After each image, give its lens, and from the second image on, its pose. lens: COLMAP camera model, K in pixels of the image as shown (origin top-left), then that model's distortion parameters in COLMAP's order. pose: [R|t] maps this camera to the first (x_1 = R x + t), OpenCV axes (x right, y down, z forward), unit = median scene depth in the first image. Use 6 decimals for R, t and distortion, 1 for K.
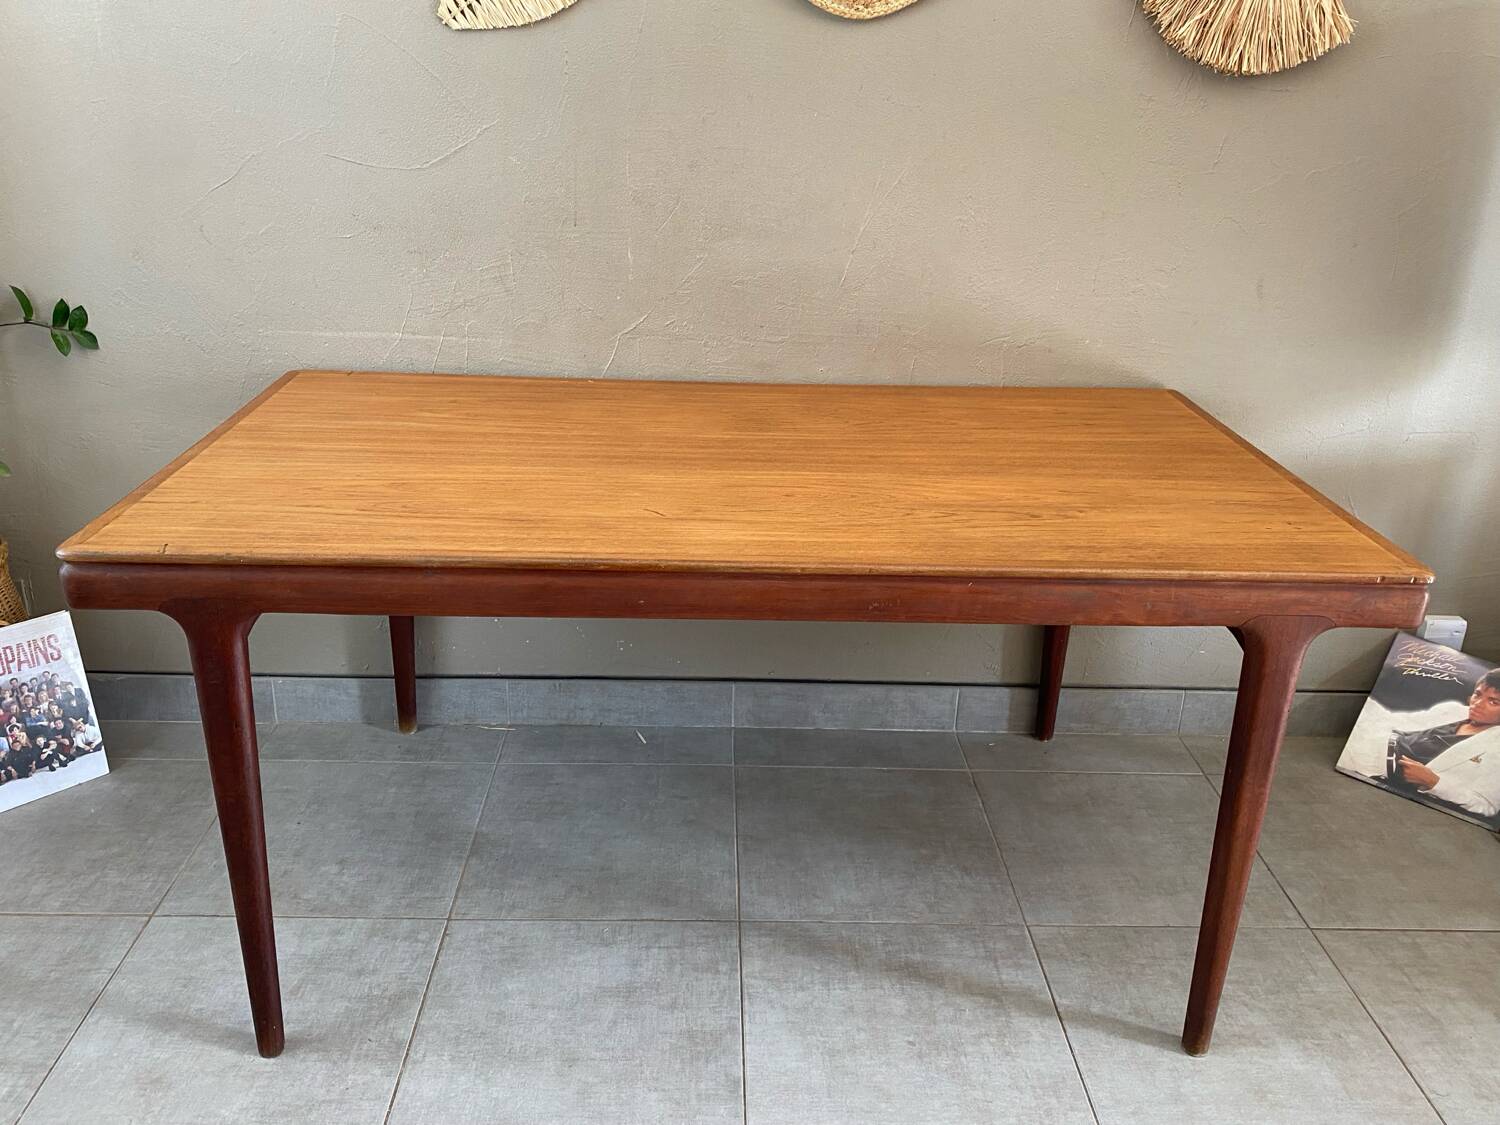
lens RADIAL K [[1249.7, 0, 728.0], [0, 1249.7, 573.6], [0, 0, 1]] dist [0.057269, -0.082194]
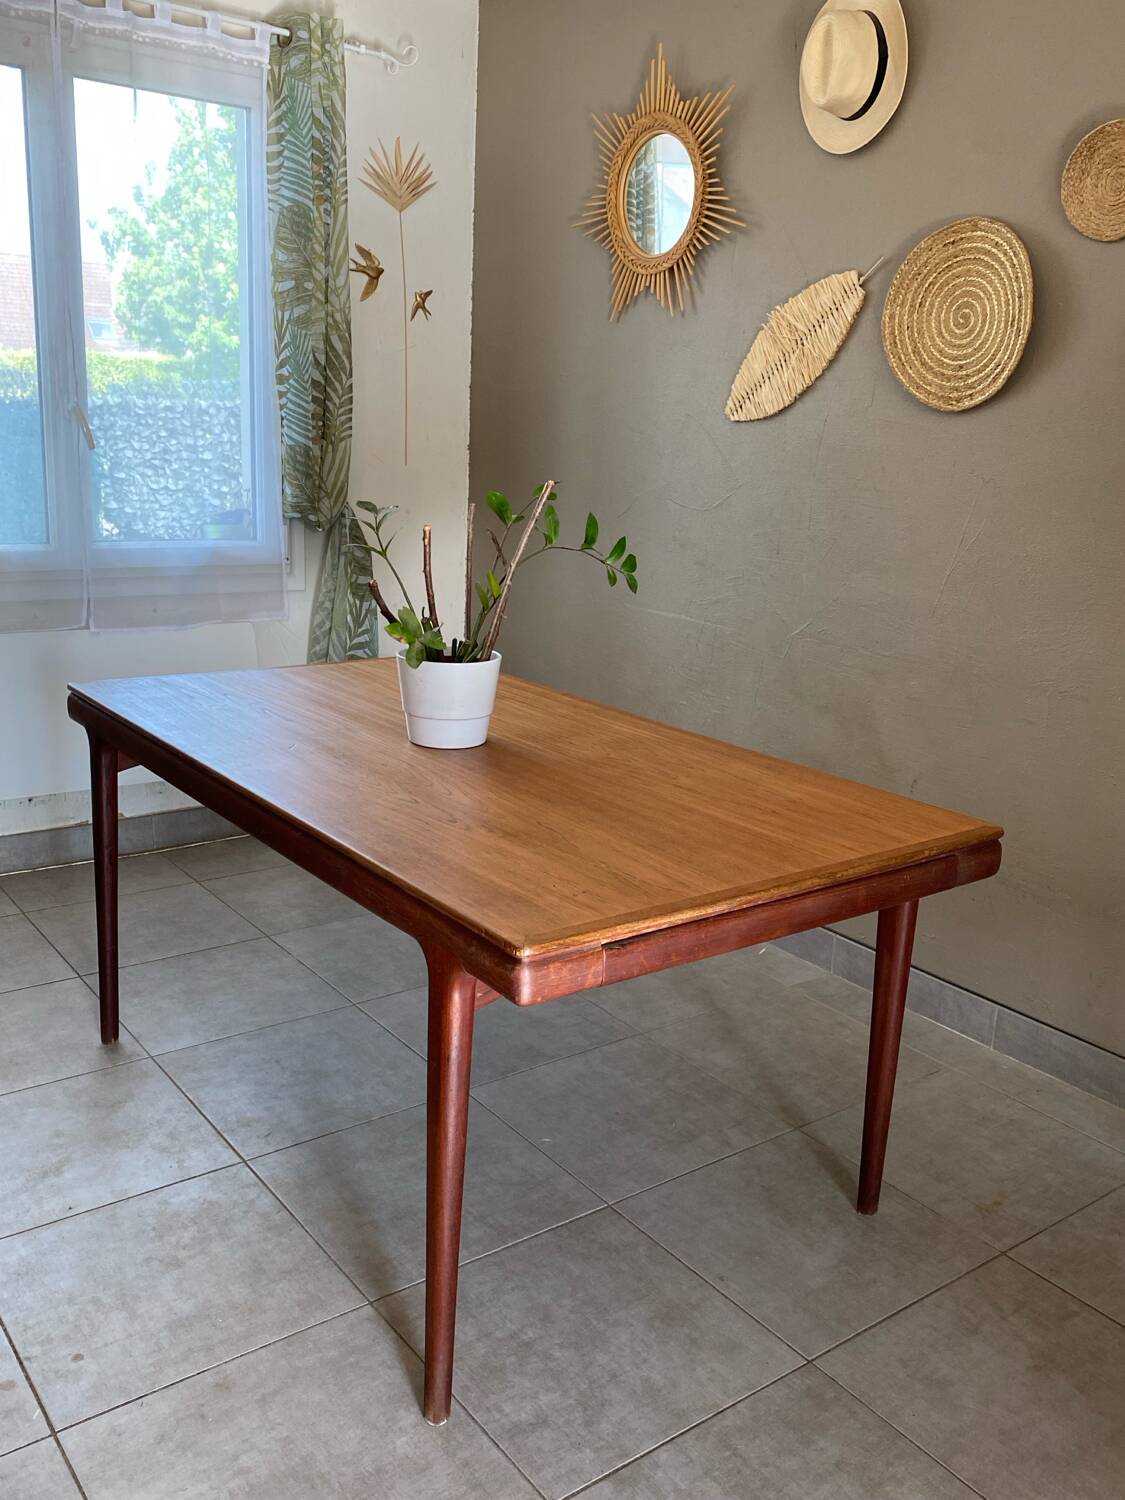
lens RADIAL K [[1300.9, 0, 560.3], [0, 1300.9, 754.8], [0, 0, 1]] dist [0.074635, -0.099062]
pose [[0.581211, 0.200918, -0.788559, 1.065476], [-0.335483, 0.942018, -0.007252, -0.111278], [0.741380, 0.268763, 0.614916, 0.316193]]
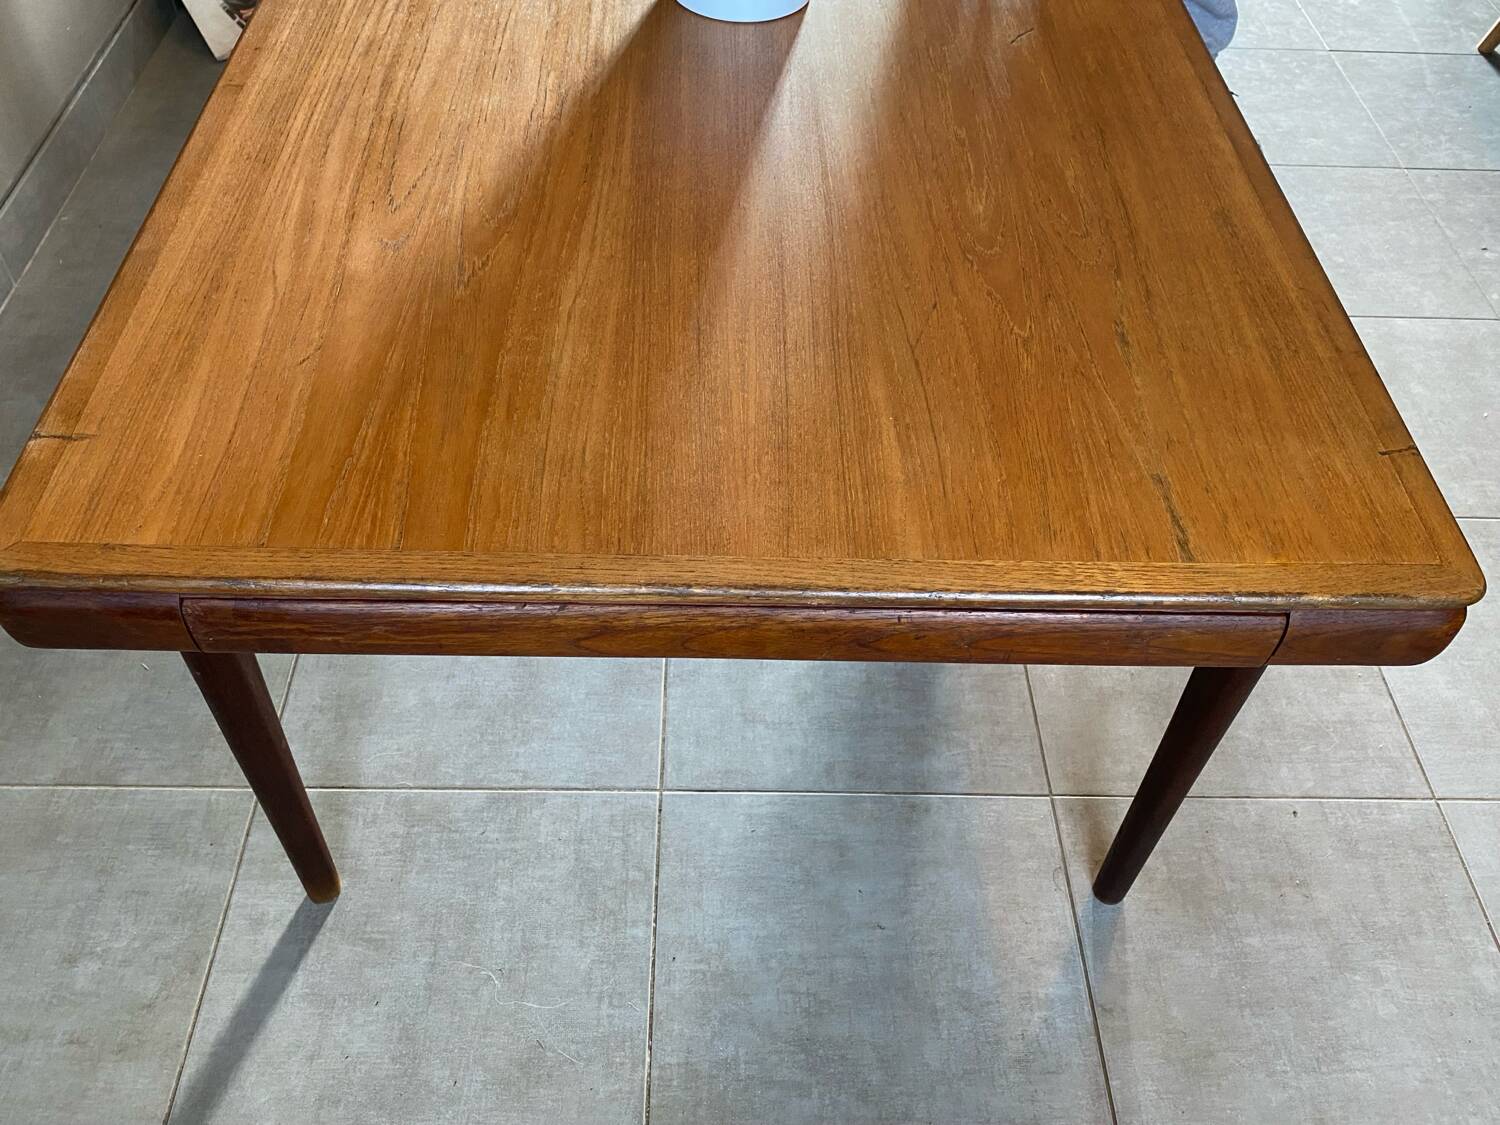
lens RADIAL K [[1249.7, 0, 761.6], [0, 1249.7, 586.2], [0, 0, 1]] dist [0.057269, -0.082194]
pose [[0.003680, -0.784403, 0.620241, -0.674026], [0.351529, 0.581673, 0.733542, -0.398099], [-0.936170, 0.215333, 0.277881, 0.893997]]
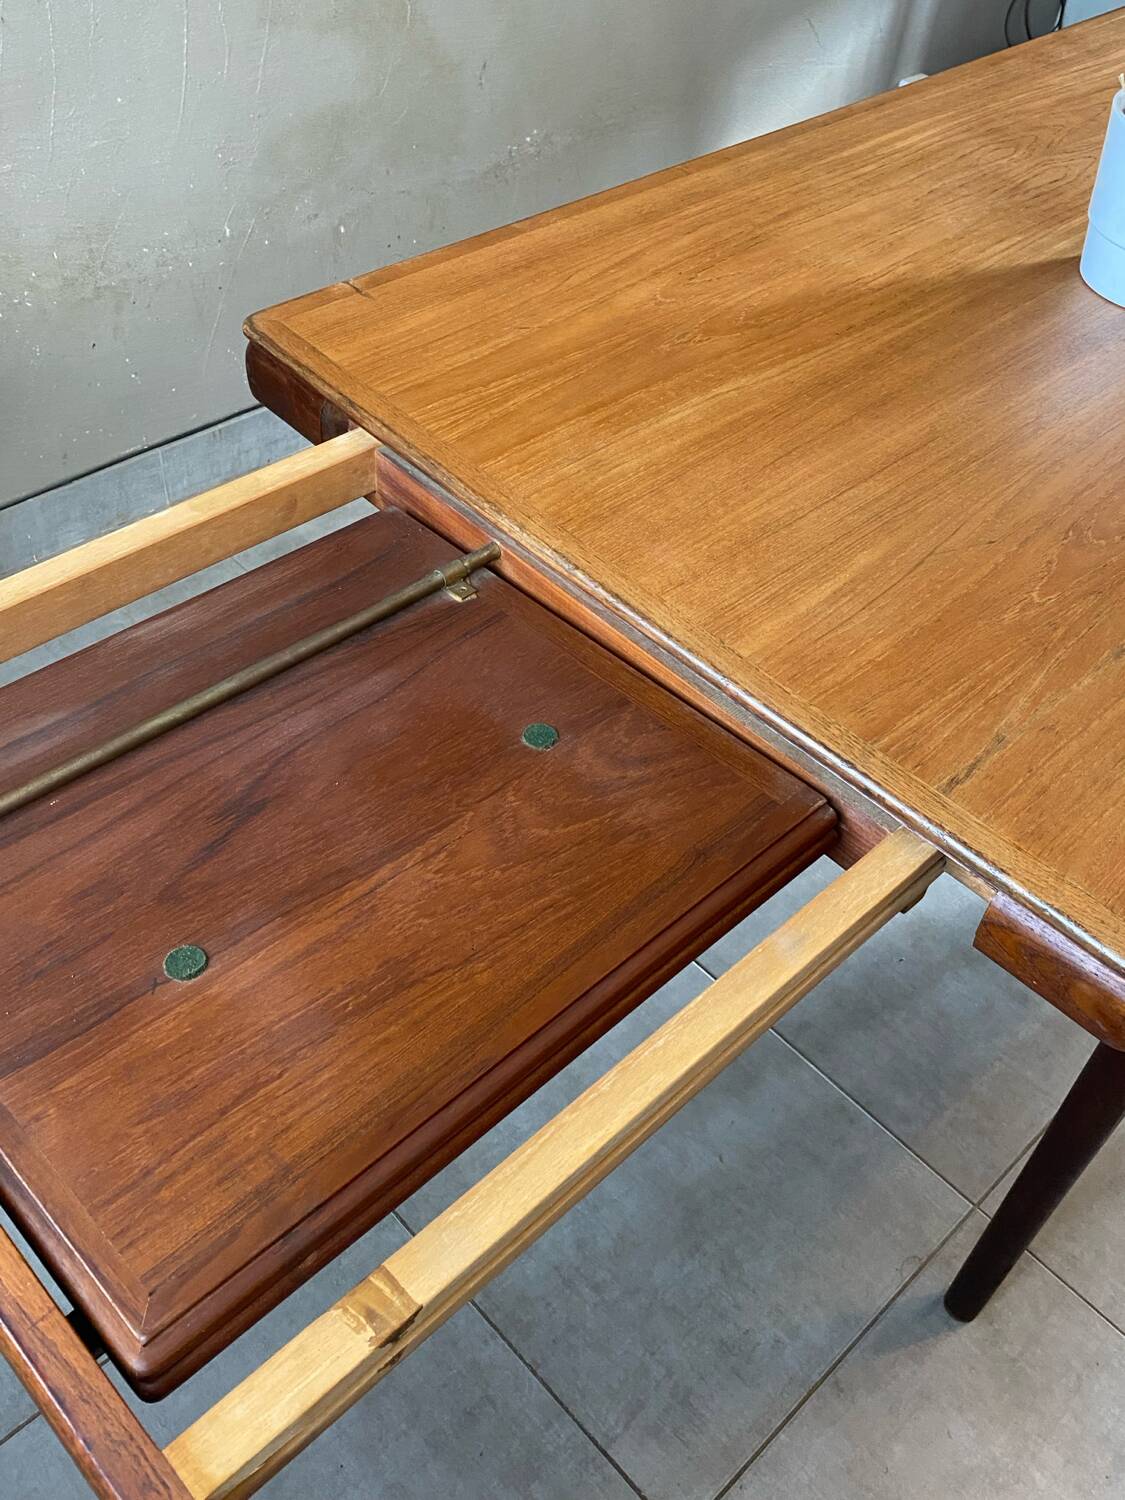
lens RADIAL K [[1348.7, 0, 520.3], [0, 1348.7, 776.3], [0, 0, 1]] dist [0.058522, -0.101493]
pose [[0.741661, -0.471689, 0.476916, -0.728291], [0.201834, 0.834970, 0.511945, -0.316408], [-0.639689, -0.283432, 0.714467, 0.646368]]
